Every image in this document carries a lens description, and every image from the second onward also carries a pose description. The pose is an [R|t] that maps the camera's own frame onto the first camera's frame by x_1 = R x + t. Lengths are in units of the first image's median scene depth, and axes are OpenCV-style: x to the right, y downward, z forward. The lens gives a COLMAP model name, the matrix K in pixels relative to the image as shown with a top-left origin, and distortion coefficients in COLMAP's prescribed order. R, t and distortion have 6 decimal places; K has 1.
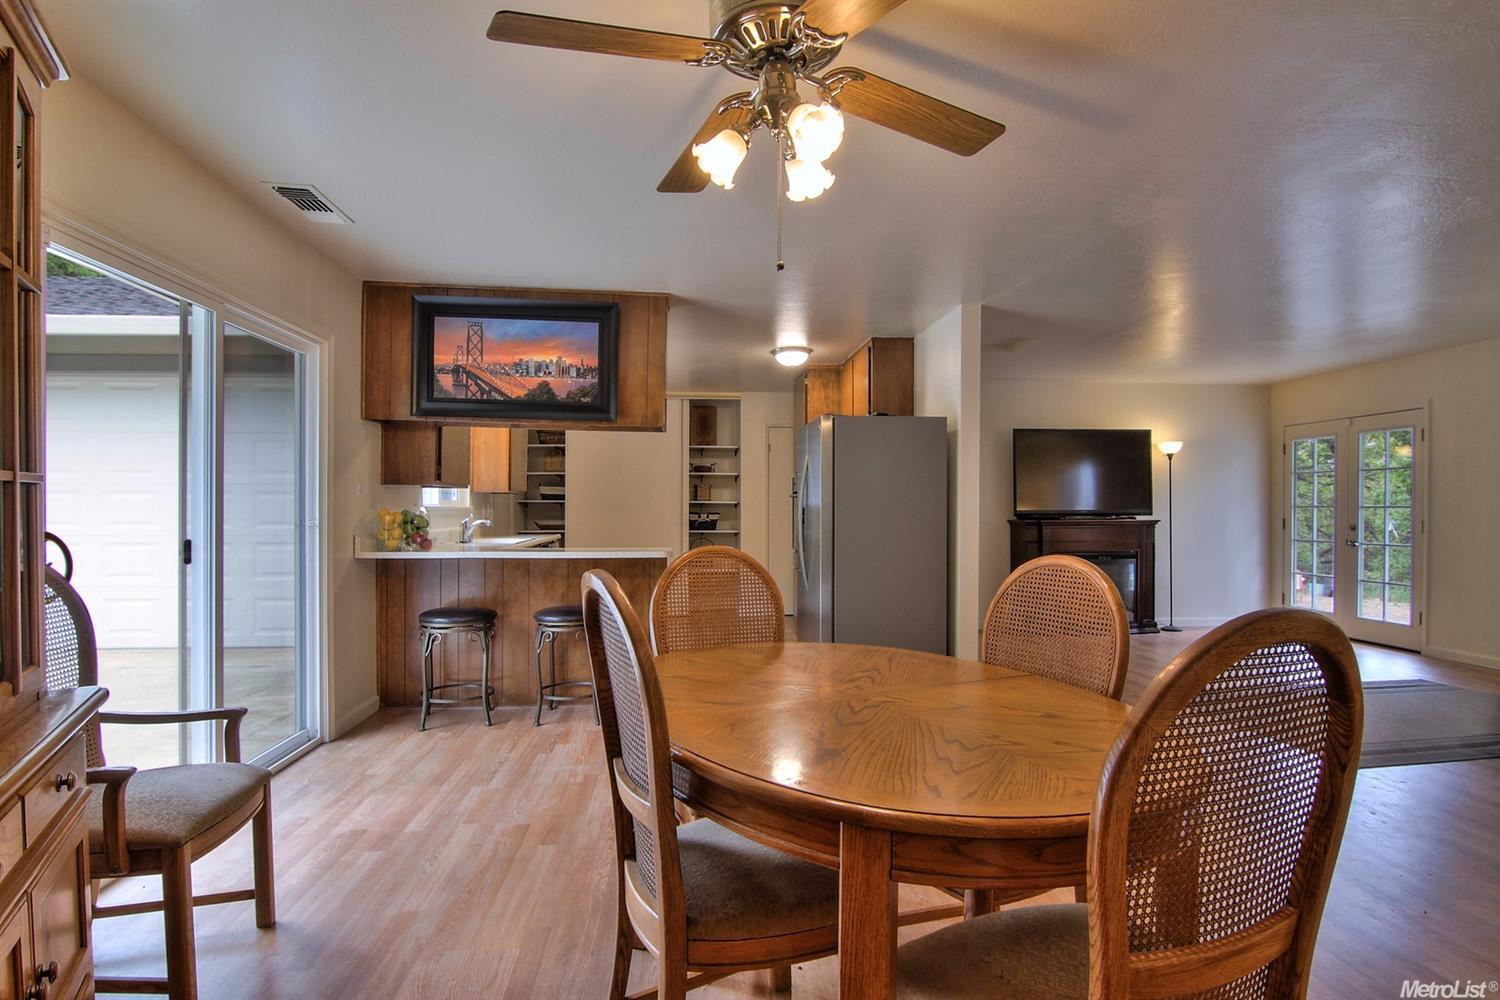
lens RADIAL K [[780.9, 0, 750.0], [0, 780.9, 500.0], [0, 0, 1]] dist [0.001821, -0.009465]
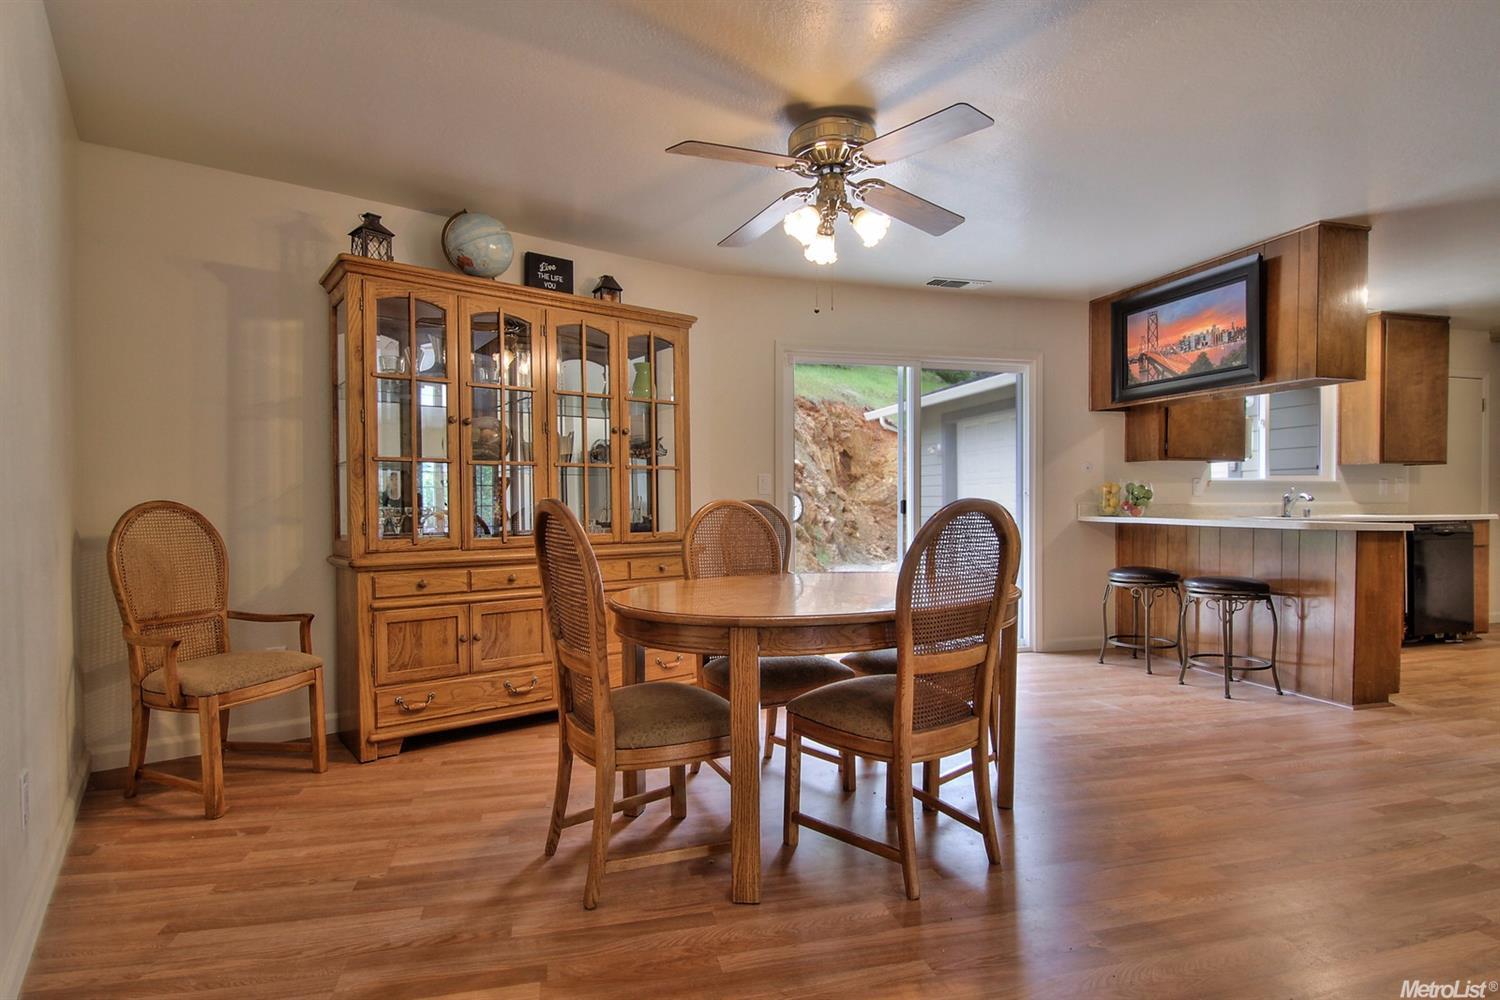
lens RADIAL K [[760.8, 0, 747.0], [0, 760.8, 508.2], [0, 0, 1]] dist [-0.002467, -0.013610]
pose [[0.155415, 0.008592, -0.987812, 0.442021], [0.015532, 0.999817, 0.011140, 0.021472], [0.987727, -0.017074, 0.155253, 0.182814]]
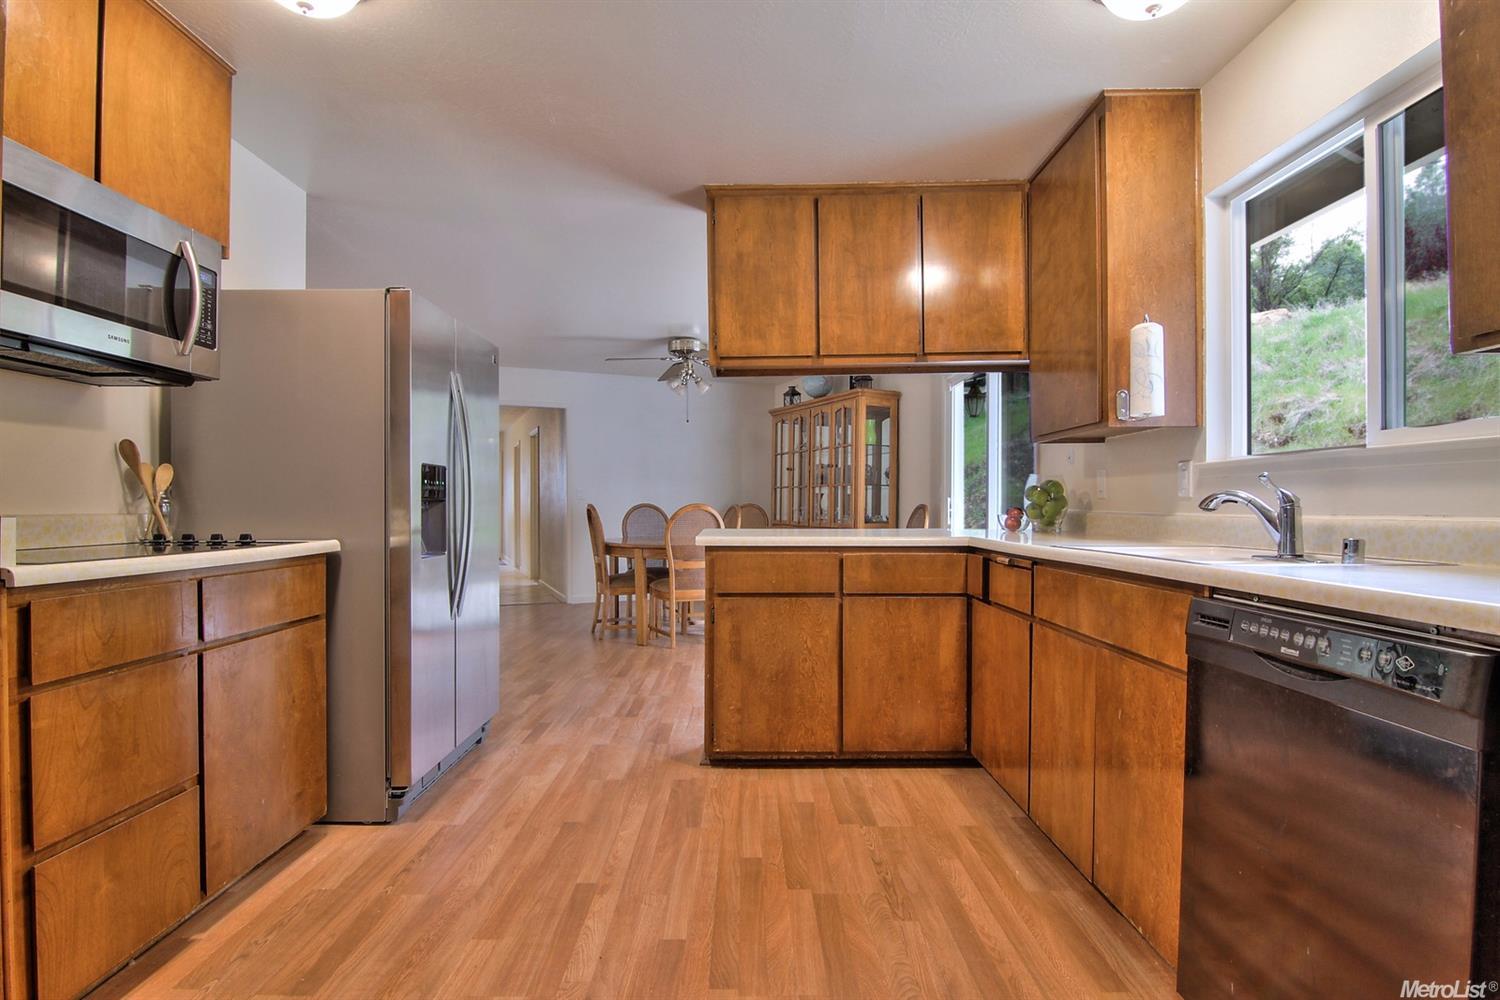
lens RADIAL K [[760.8, 0, 747.0], [0, 760.8, 508.2], [0, 0, 1]] dist [-0.002467, -0.013610]
pose [[-0.996531, -0.003243, 0.083158, -0.152852], [-0.003863, 0.999966, -0.007286, 0.034512], [-0.083132, -0.007582, -0.996510, 1.289685]]
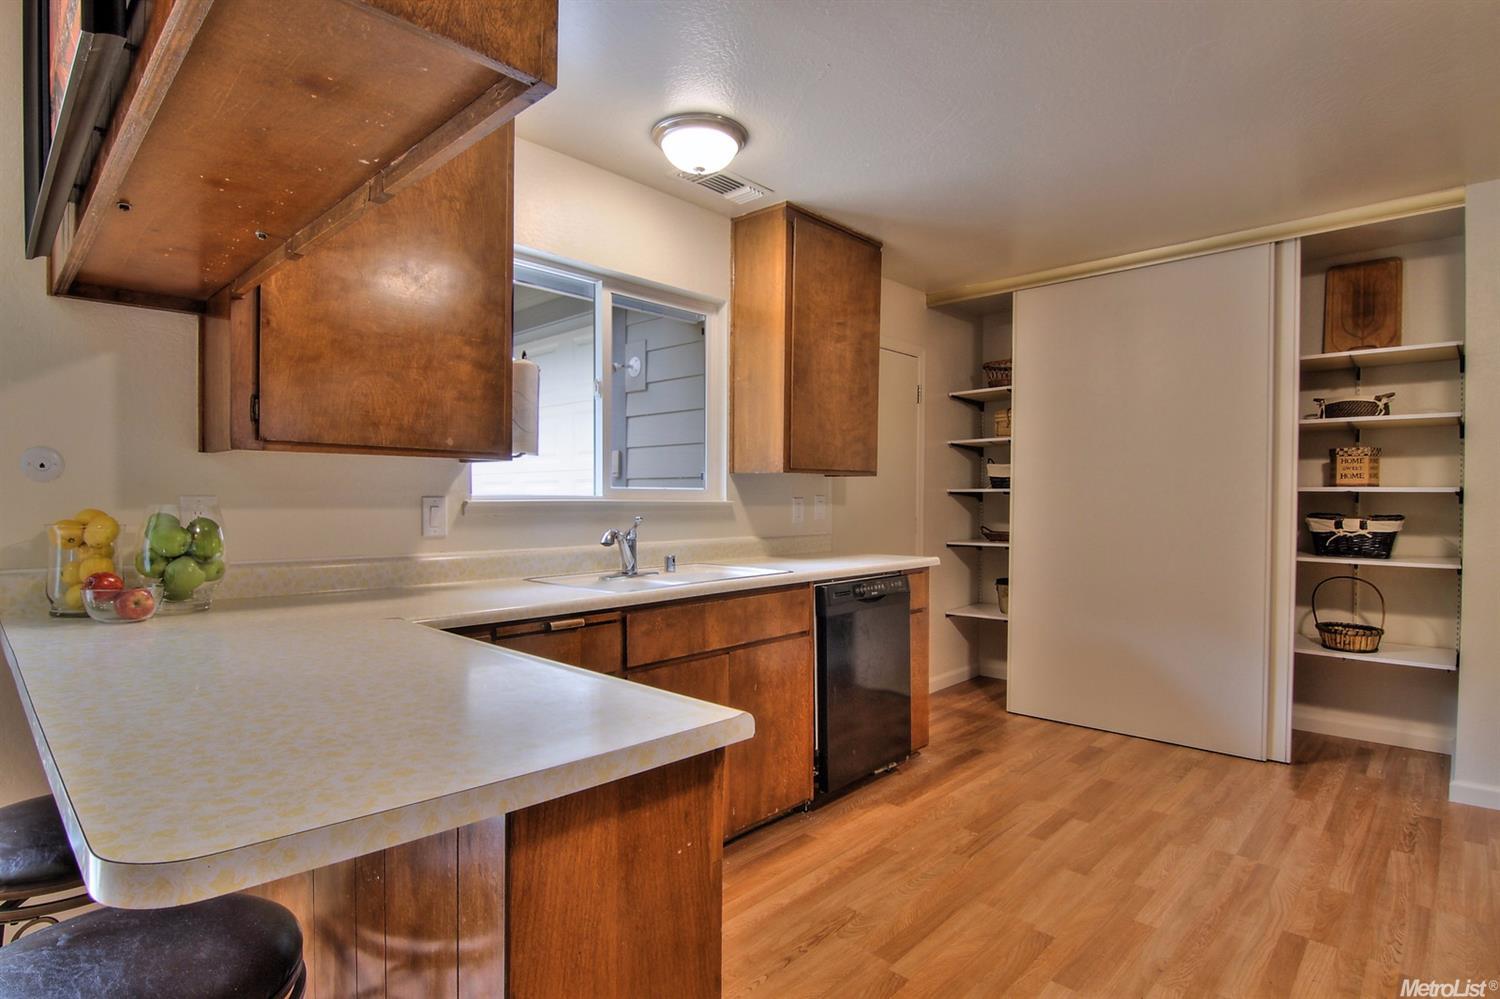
lens RADIAL K [[760.8, 0, 747.0], [0, 760.8, 507.7], [0, 0, 1]] dist [-0.002467, -0.013610]
pose [[0.663600, 0.011577, -0.747998, 0.038212], [0.006010, 0.999765, 0.020805, 0.002720], [0.748063, -0.018302, 0.663375, 0.709279]]
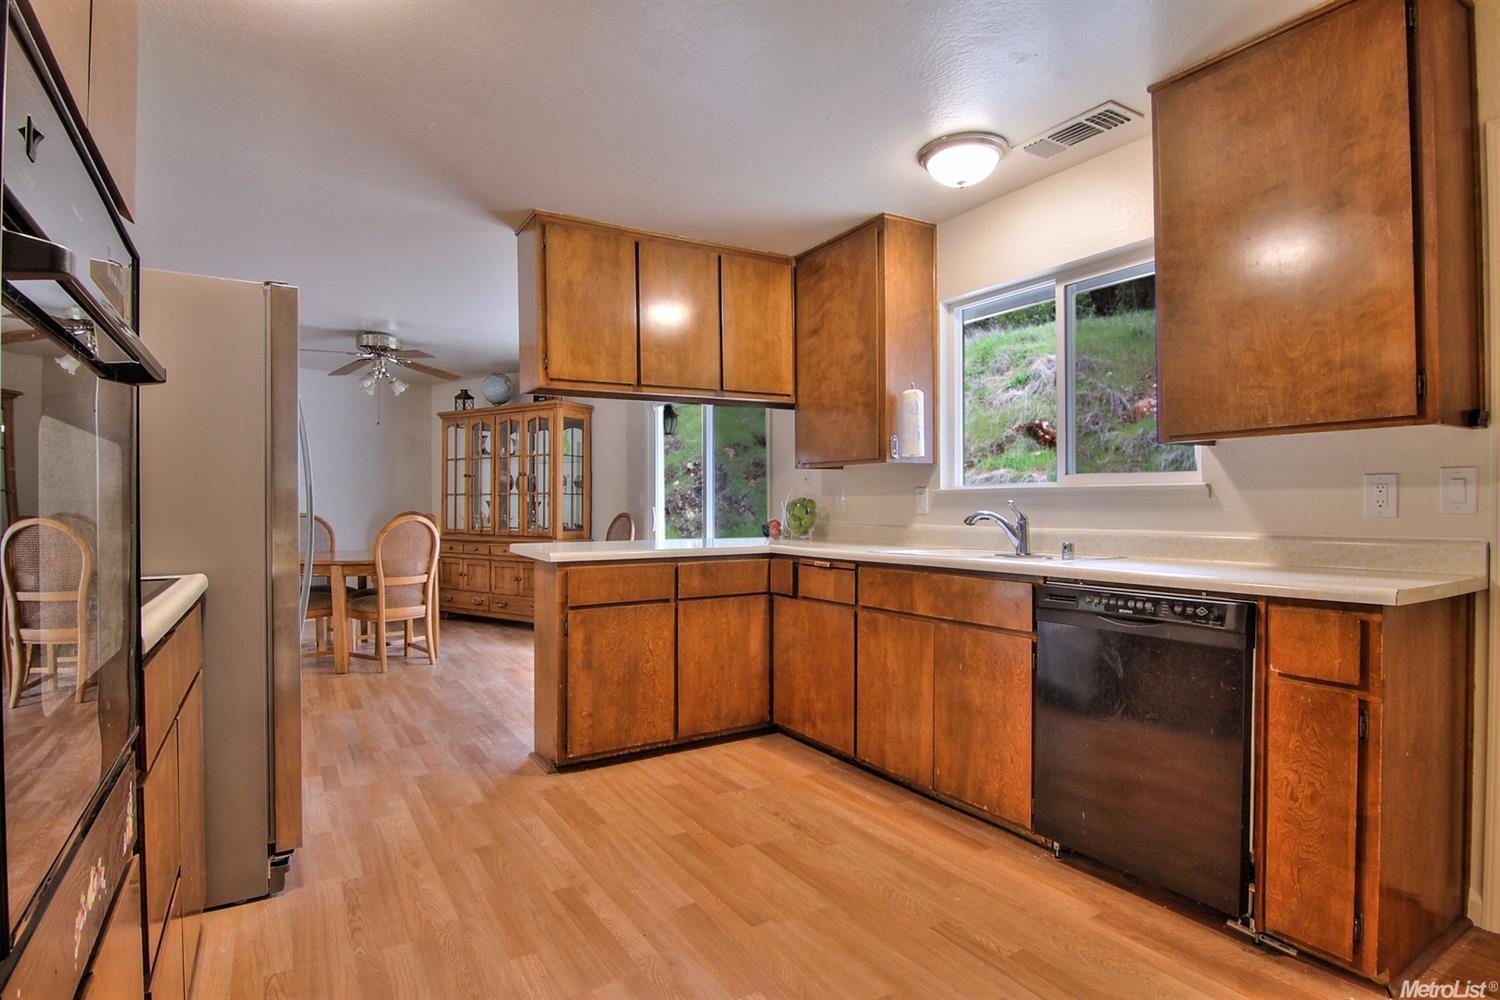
lens RADIAL K [[760.8, 0, 747.0], [0, 760.8, 508.2], [0, 0, 1]] dist [-0.002467, -0.013610]
pose [[-0.892066, 0.001628, -0.451903, 0.028587], [0.005800, 0.999952, -0.007847, 0.024358], [0.451869, -0.009621, -0.892033, 1.315518]]
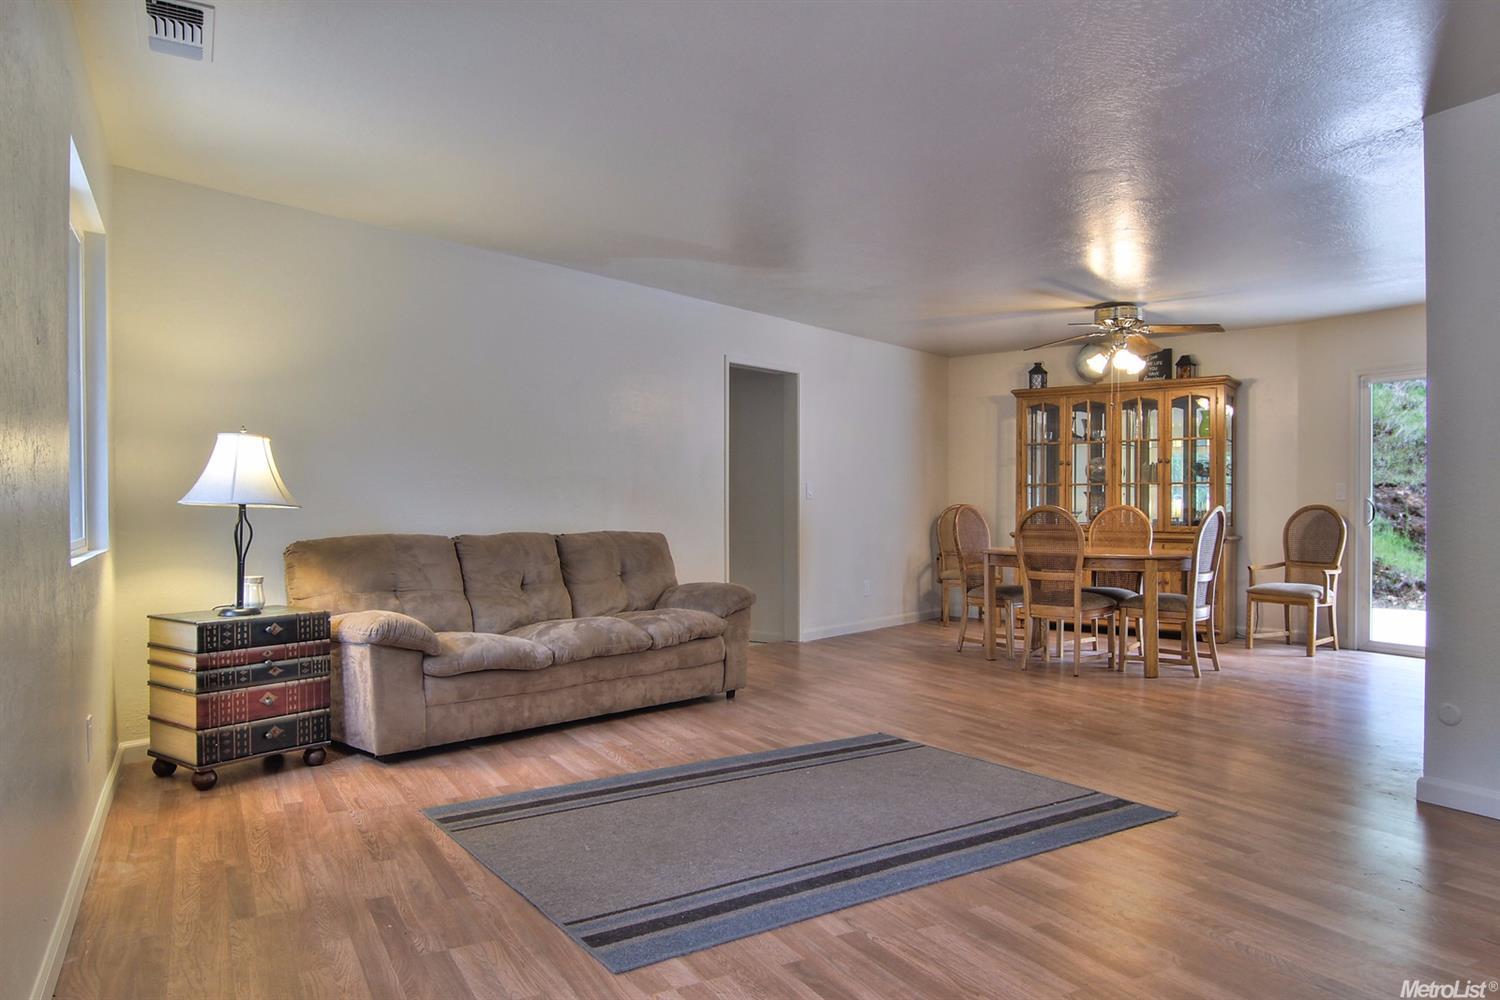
lens RADIAL K [[1028.4, 0, 750.0], [0, 1028.4, 500.0], [0, 0, 1]] dist [0.008802, 0.001693]
pose [[-0.918206, -0.002995, -0.396091, 0.819914], [0.003910, 0.999854, -0.016625, 0.034075], [0.396083, -0.016814, -0.918061, 1.170316]]
